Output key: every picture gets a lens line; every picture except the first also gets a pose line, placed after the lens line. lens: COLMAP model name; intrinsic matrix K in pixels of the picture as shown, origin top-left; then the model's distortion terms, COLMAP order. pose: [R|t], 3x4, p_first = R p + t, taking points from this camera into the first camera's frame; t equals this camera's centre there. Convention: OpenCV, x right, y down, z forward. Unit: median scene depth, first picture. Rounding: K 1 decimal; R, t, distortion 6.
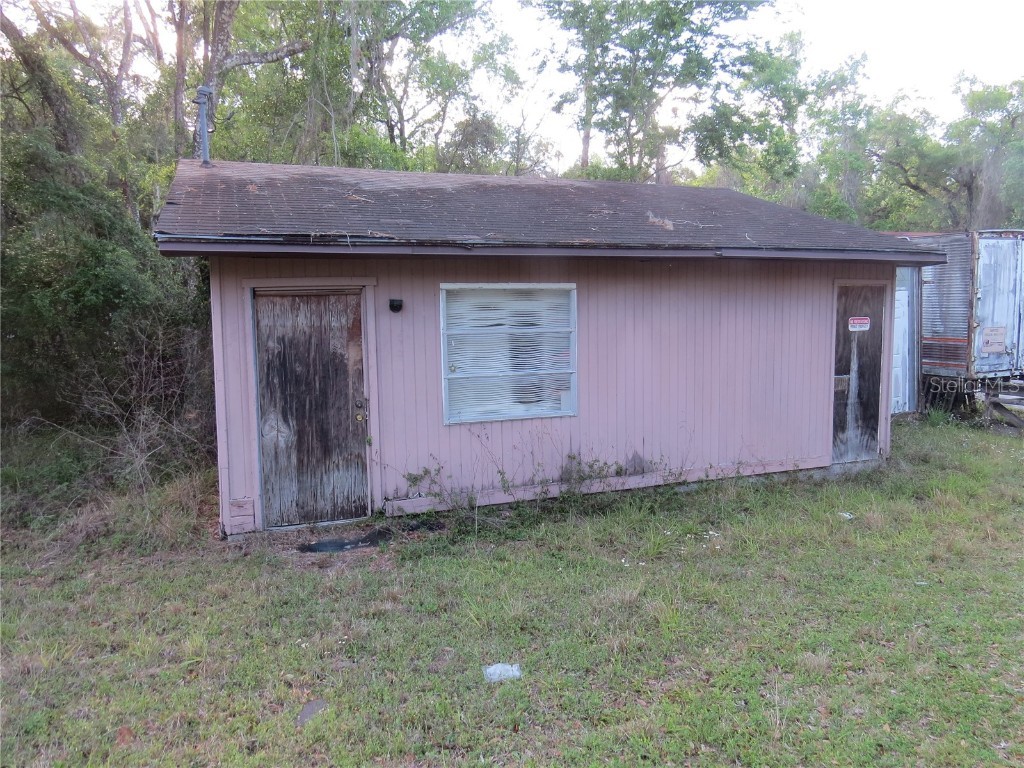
lens RADIAL K [[717.2, 0, 513.4], [0, 717.2, 383.7], [0, 0, 1]] dist [-0.031017, 0.008140]
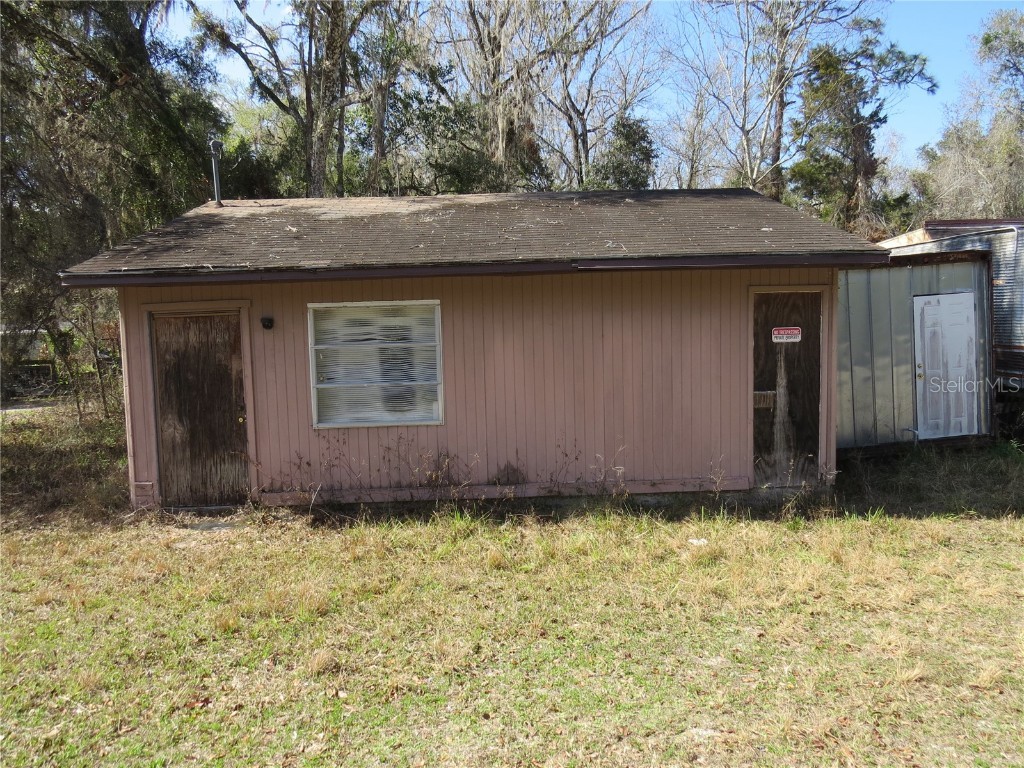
lens RADIAL K [[717.2, 0, 513.4], [0, 717.2, 383.7], [0, 0, 1]] dist [-0.031017, 0.008140]
pose [[0.945889, 0.016271, -0.324082, 0.528583], [-0.018431, 0.999824, -0.003596, -0.013989], [0.323967, 0.009374, 0.946022, 0.033721]]
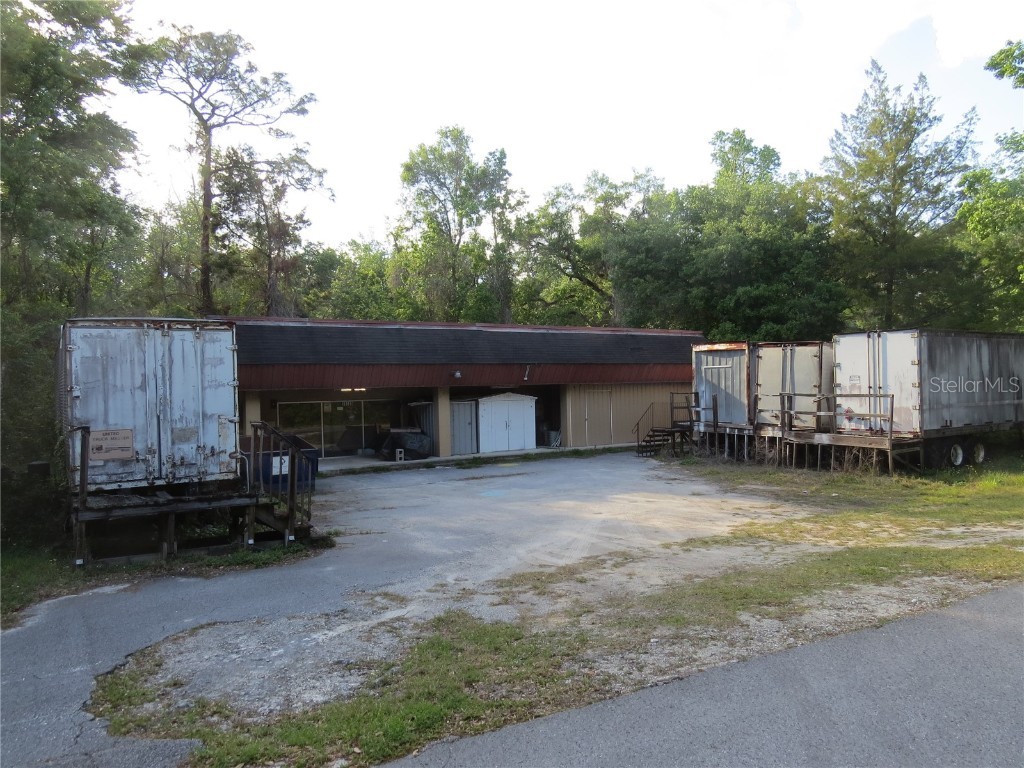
lens RADIAL K [[724.0, 0, 507.9], [0, 724.0, 386.6], [0, 0, 1]] dist [-0.028786, -0.000195]
pose [[0.978242, -0.001019, 0.207467, 1.784021], [0.025057, 0.993248, -0.113270, -0.040354], [-0.205950, 0.116004, 0.971662, 0.100870]]
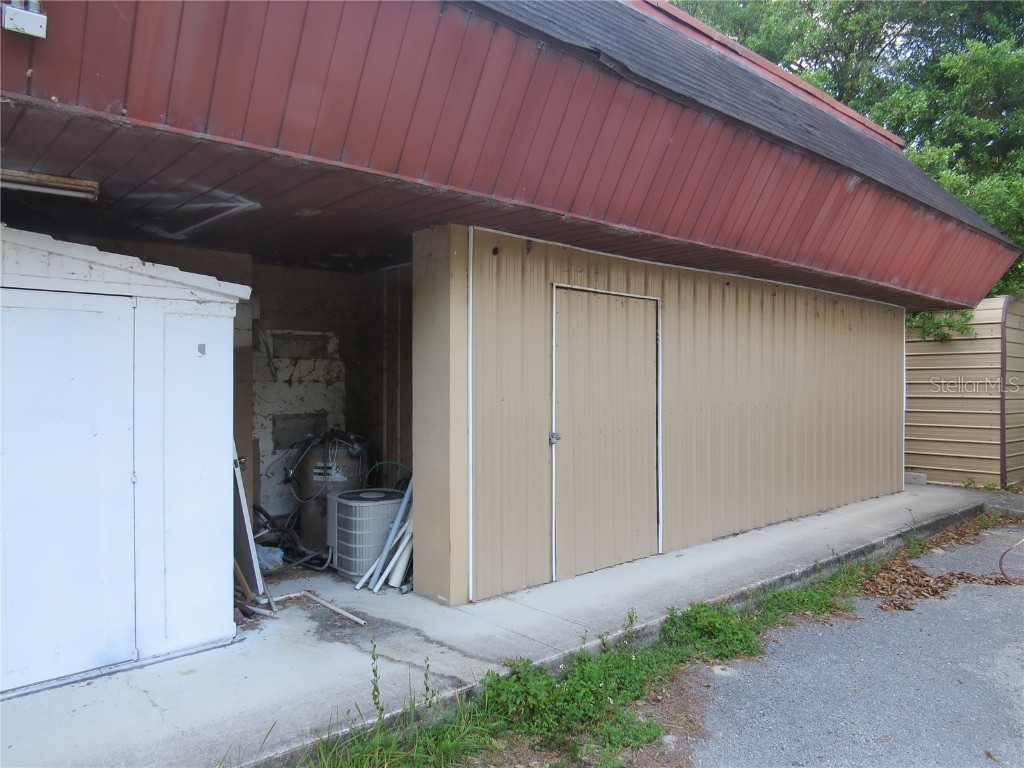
lens RADIAL K [[720.1, 0, 508.1], [0, 720.1, 385.6], [0, 0, 1]] dist [-0.021411, 0.012642]
pose [[0.927734, 0.012235, 0.373043, 2.748774], [0.024788, 0.995236, -0.094287, -0.288282], [-0.372419, 0.096720, 0.923011, 3.346593]]
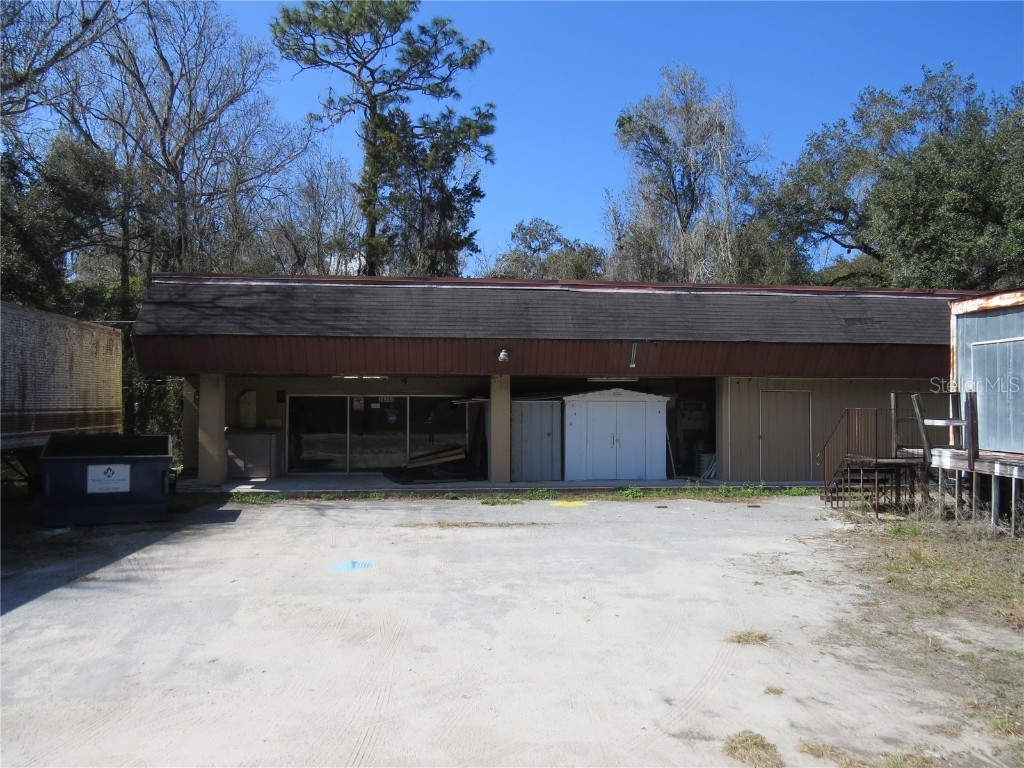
lens RADIAL K [[717.2, 0, 513.4], [0, 717.2, 383.7], [0, 0, 1]] dist [-0.031017, 0.008140]
pose [[0.969576, 0.012095, -0.244491, 2.850975], [-0.045211, 0.990444, -0.130294, -0.126913], [0.240579, 0.137384, 0.960858, 1.433548]]
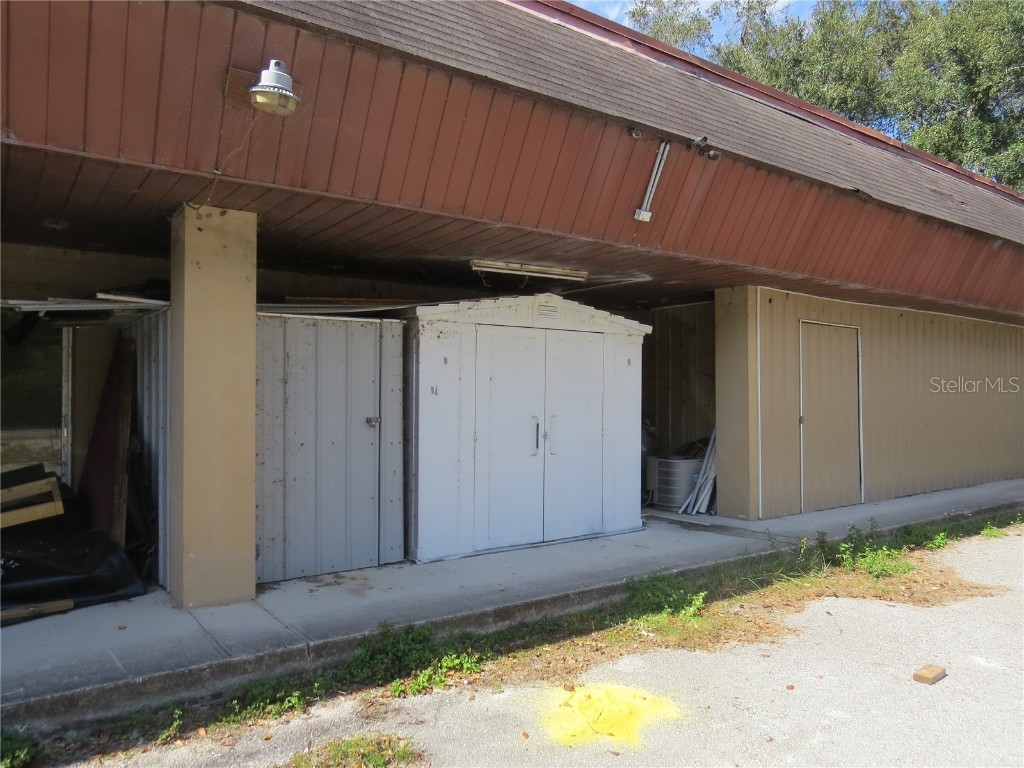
lens RADIAL K [[724.0, 0, 507.9], [0, 724.0, 386.6], [0, 0, 1]] dist [-0.028786, -0.000195]
pose [[0.962506, 0.019460, 0.270563, 2.302502], [0.014057, 0.992505, -0.121392, -0.222105], [-0.270897, 0.120644, 0.955018, 3.041181]]
